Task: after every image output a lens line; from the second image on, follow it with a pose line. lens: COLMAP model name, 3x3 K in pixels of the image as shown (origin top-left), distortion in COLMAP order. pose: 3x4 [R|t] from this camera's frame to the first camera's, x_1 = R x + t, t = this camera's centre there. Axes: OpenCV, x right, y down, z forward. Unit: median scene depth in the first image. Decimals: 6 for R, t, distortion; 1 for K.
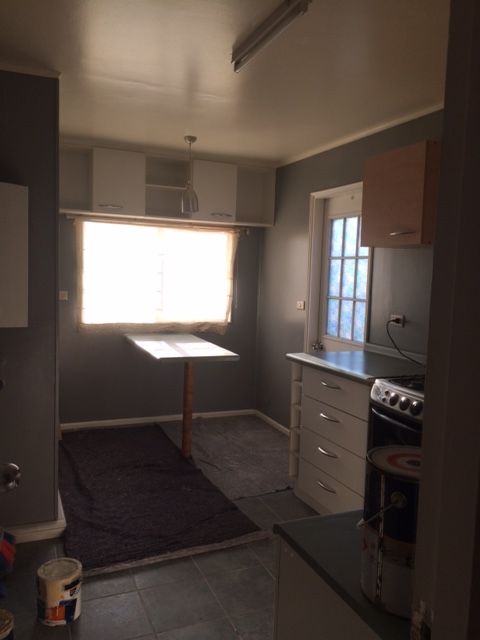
lens RADIAL K [[542.8, 0, 240.0], [0, 542.8, 320.0], [0, 0, 1]] dist [0.081702, 0.000286]
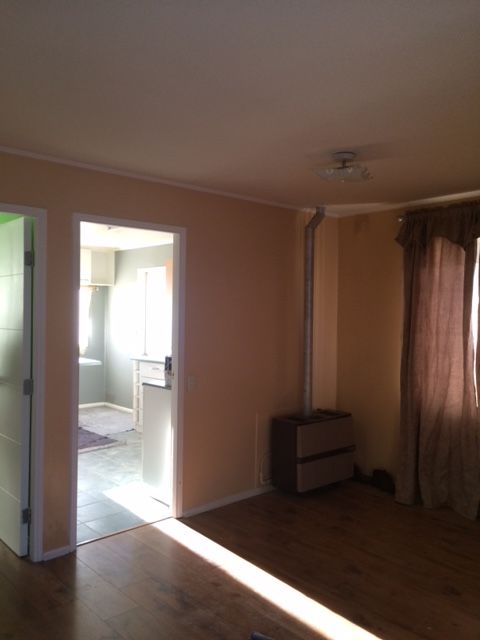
lens RADIAL K [[542.8, 0, 240.0], [0, 542.8, 320.0], [0, 0, 1]] dist [0.081702, 0.000286]
pose [[0.942824, -0.027414, 0.332161, -0.140529], [0.051263, 0.996680, -0.063250, 0.058254], [-0.329324, 0.076661, 0.941100, -0.715962]]
